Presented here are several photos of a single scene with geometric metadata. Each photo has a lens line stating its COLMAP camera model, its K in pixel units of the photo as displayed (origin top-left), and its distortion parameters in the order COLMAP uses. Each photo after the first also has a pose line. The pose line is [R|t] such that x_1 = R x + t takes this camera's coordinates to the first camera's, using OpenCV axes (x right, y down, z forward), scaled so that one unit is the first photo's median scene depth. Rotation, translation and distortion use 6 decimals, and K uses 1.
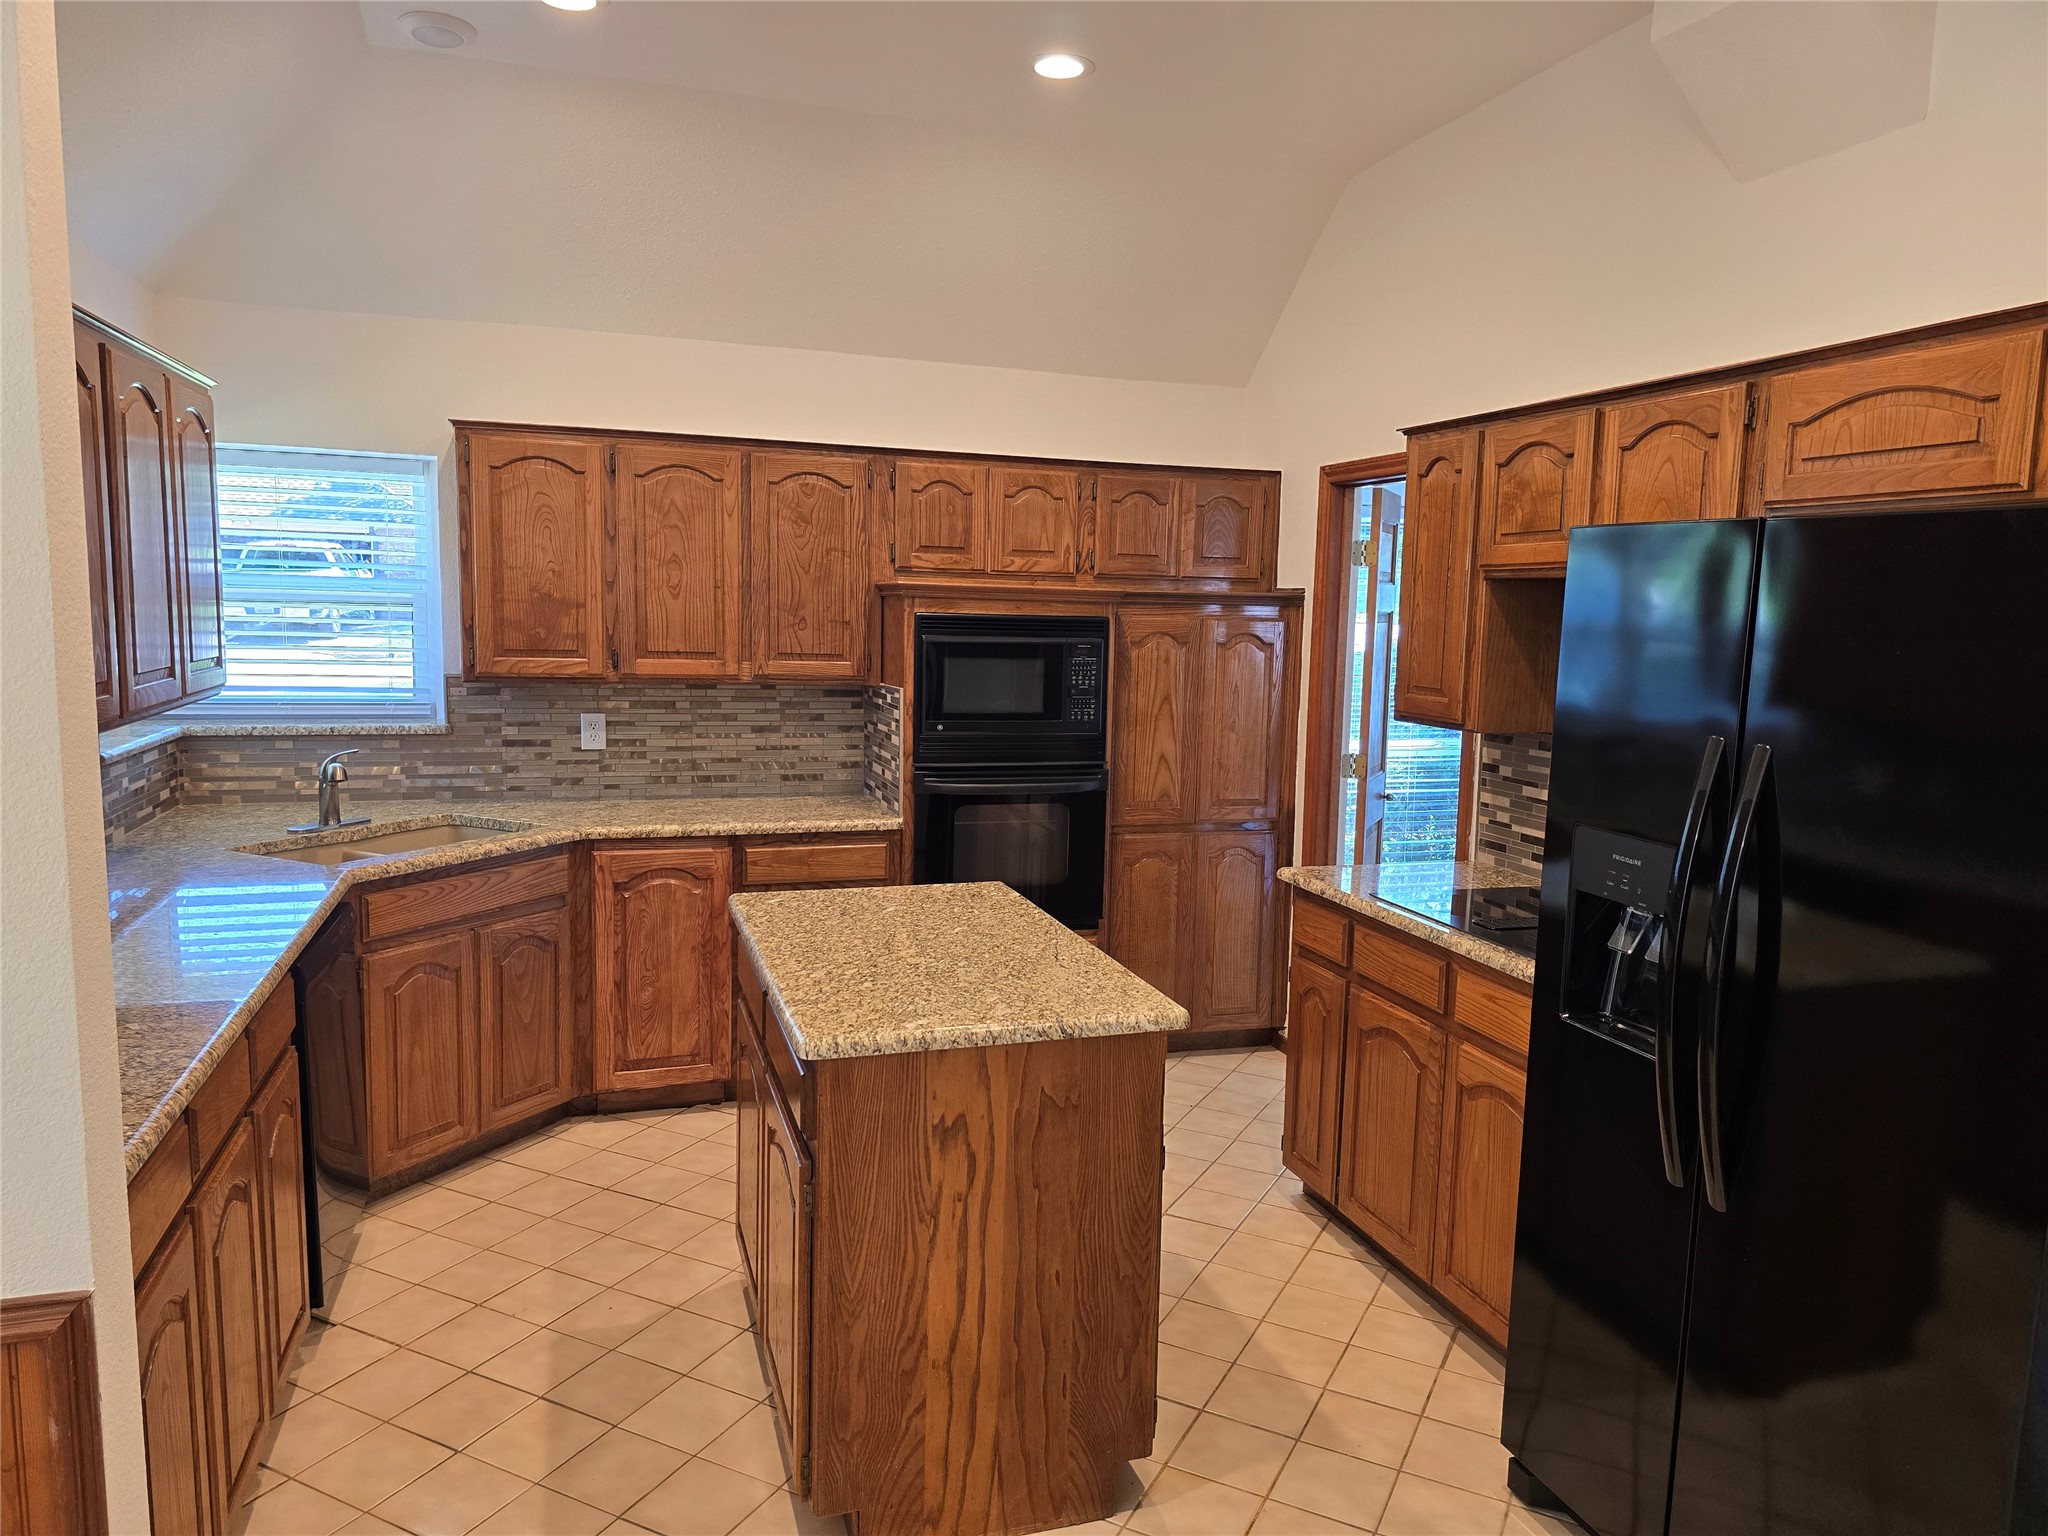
lens RADIAL K [[1373.4, 0, 1047.2], [0, 1373.4, 770.1], [0, 0, 1]] dist [0.063964, -0.060196]
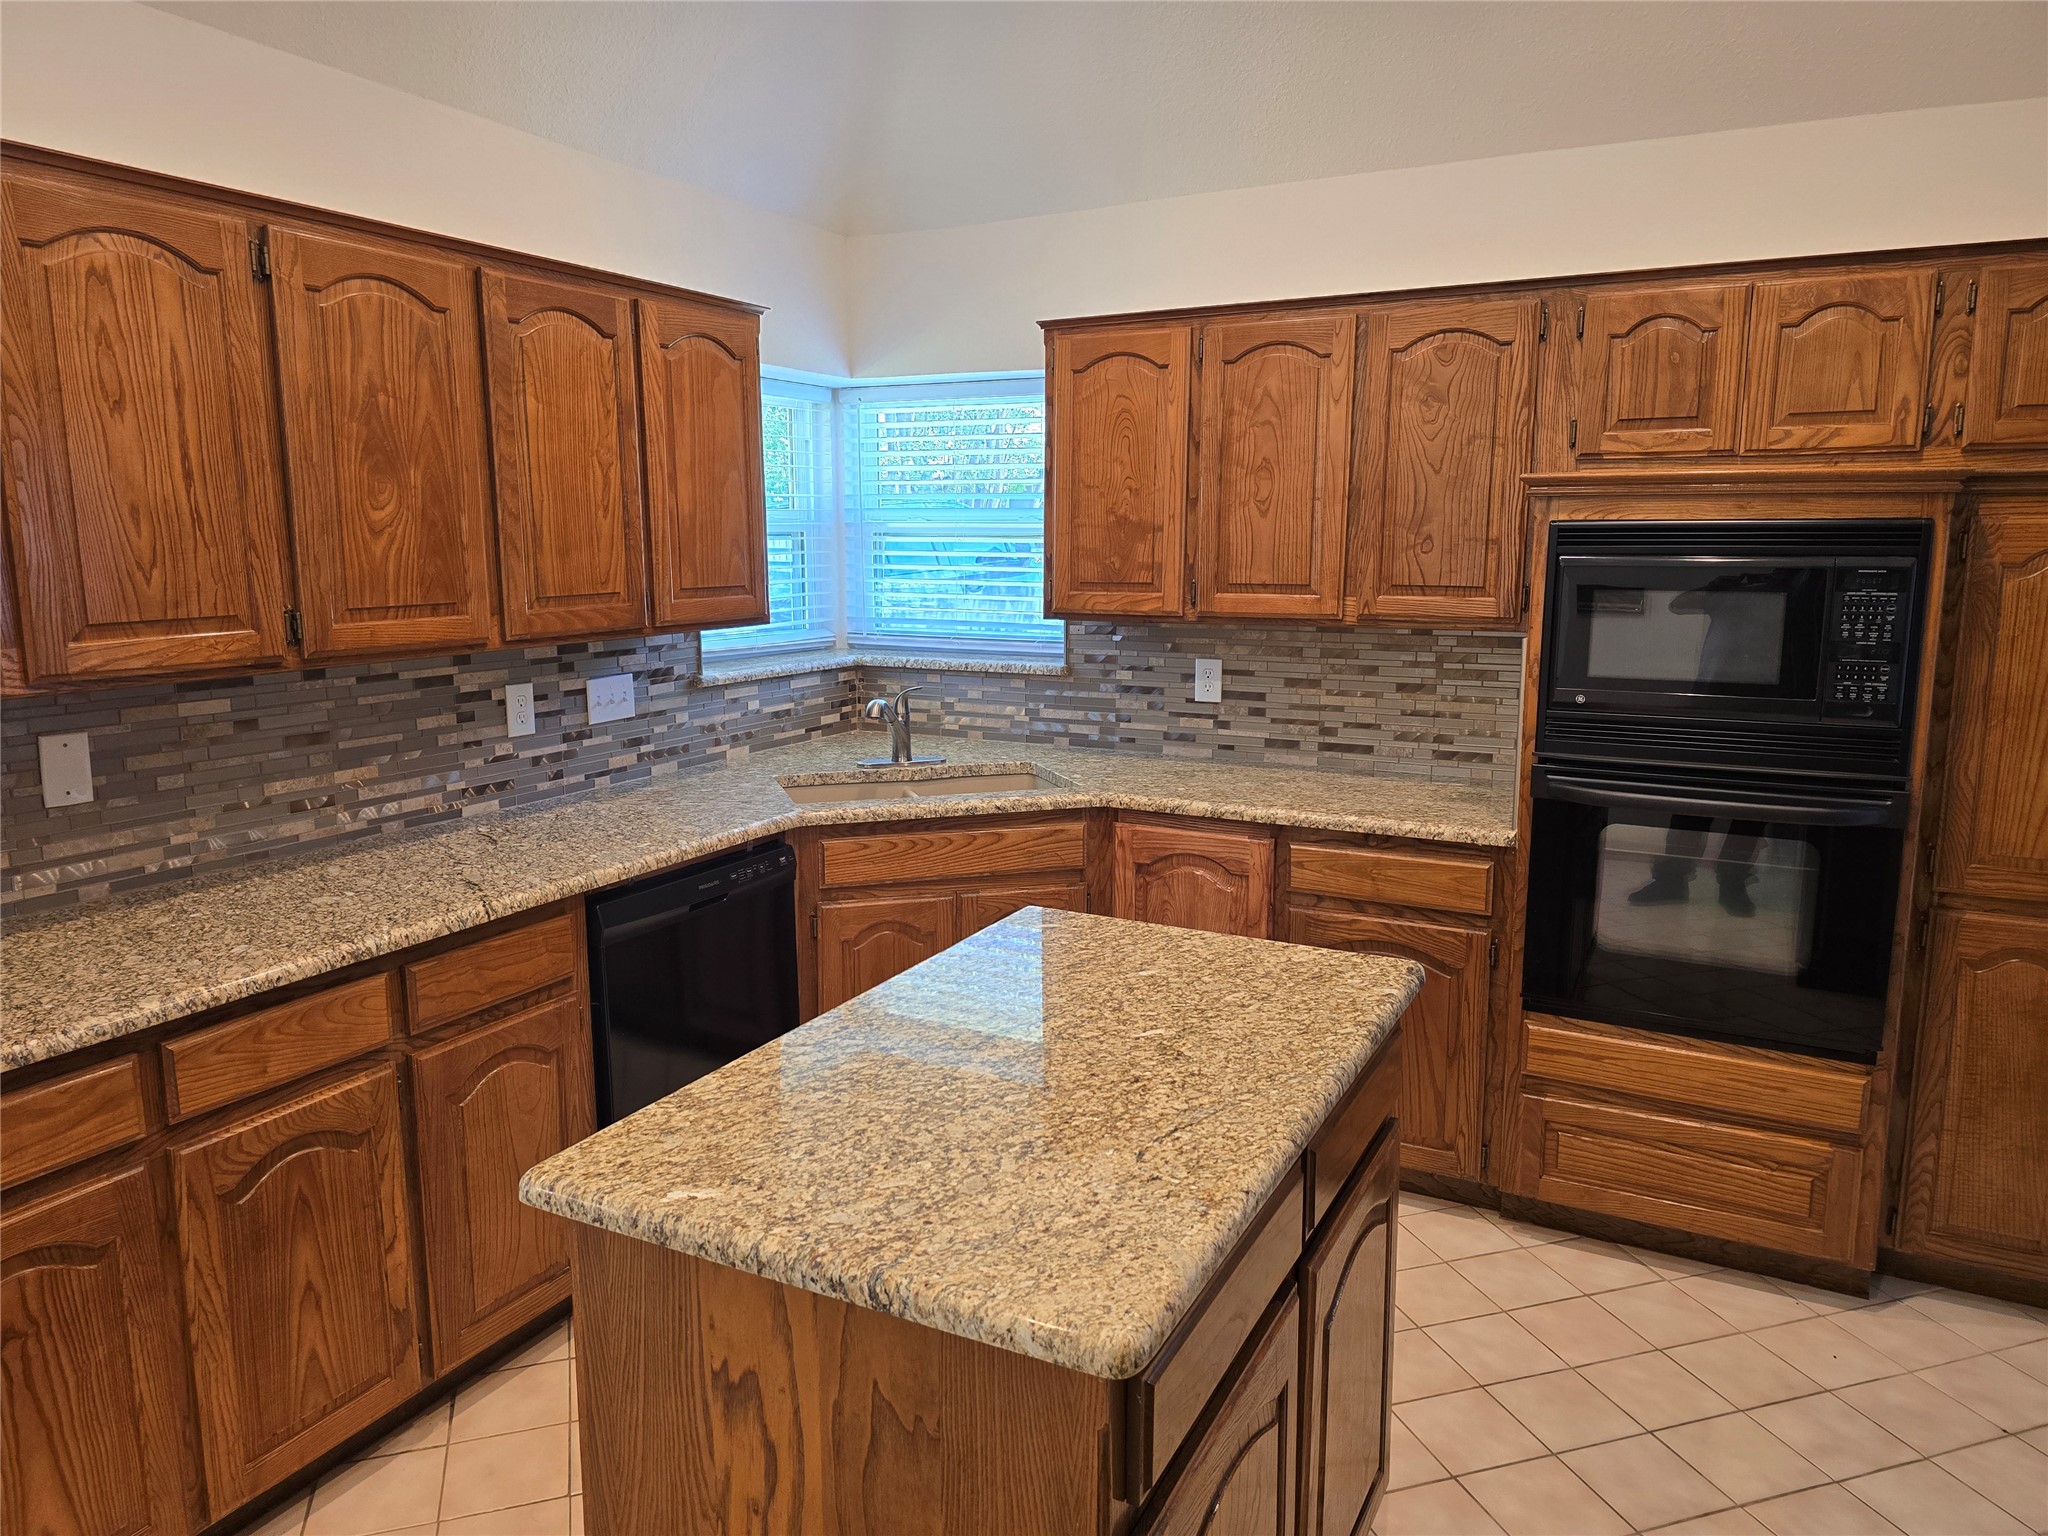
lens RADIAL K [[1373.4, 0, 1019.5], [0, 1373.4, 768.0], [0, 0, 1]] dist [0.063964, -0.060196]
pose [[0.689936, 0.096464, -0.717414, 0.213339], [-0.069457, 0.995330, 0.067036, -0.024468], [0.720530, 0.003578, 0.693414, 0.357329]]
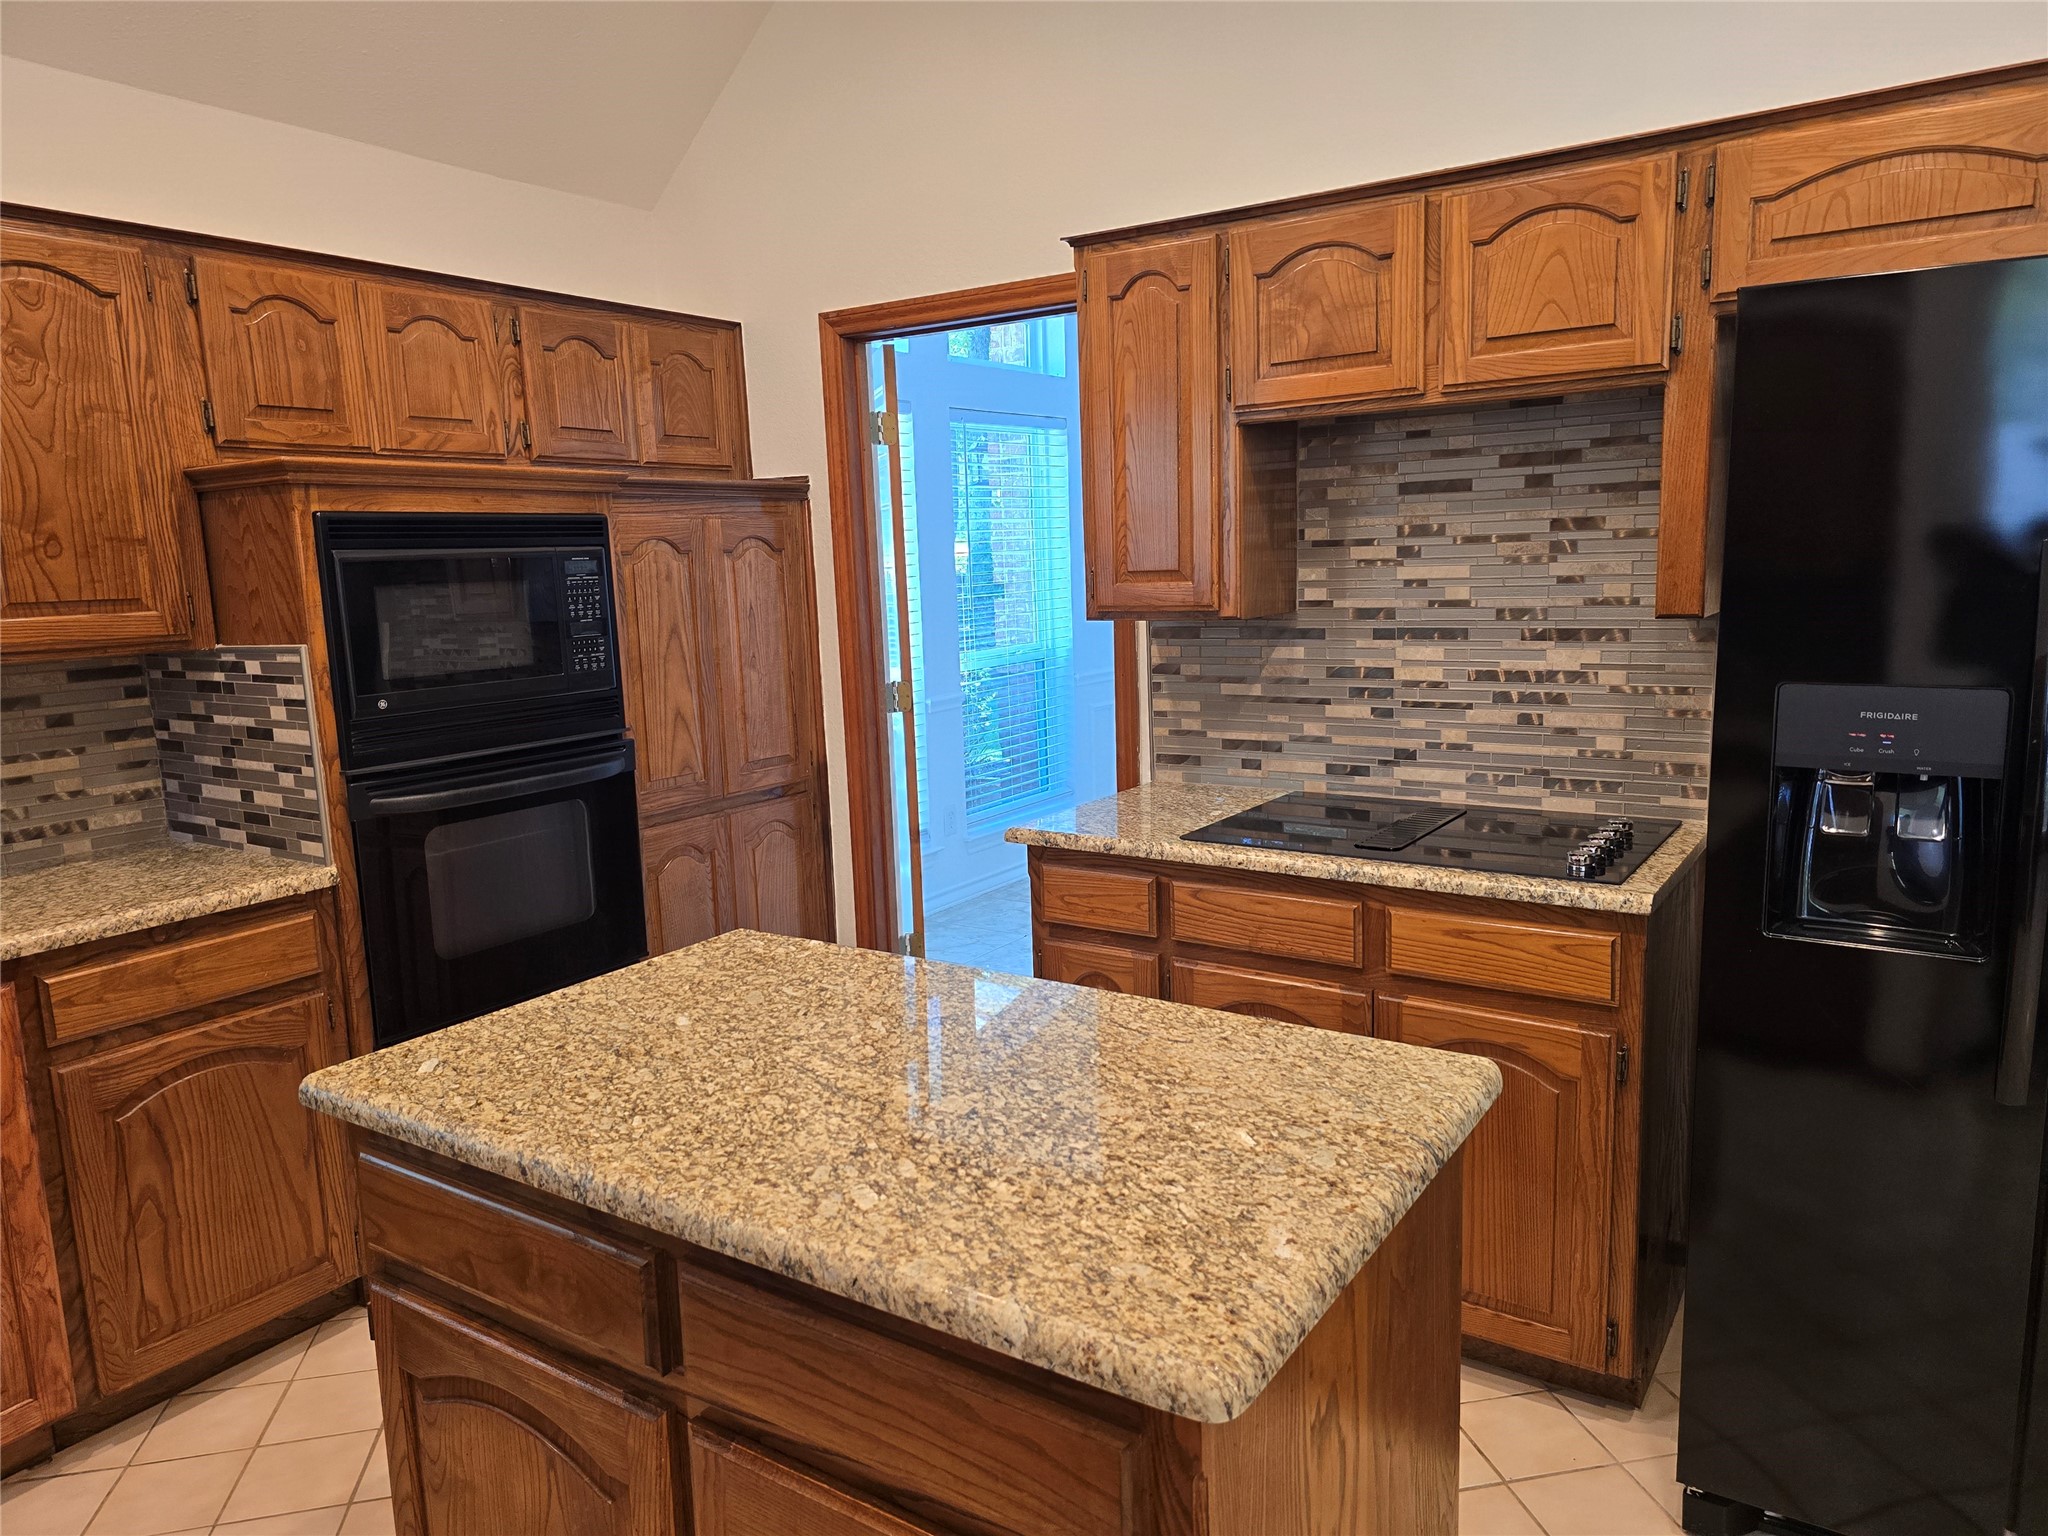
lens RADIAL K [[1373.4, 0, 1044.0], [0, 1373.4, 763.6], [0, 0, 1]] dist [0.063964, -0.060196]
pose [[0.786795, -0.145829, 0.599740, -0.220265], [0.127141, 0.989141, 0.073718, -0.013743], [-0.603978, 0.018251, 0.796792, 0.344126]]
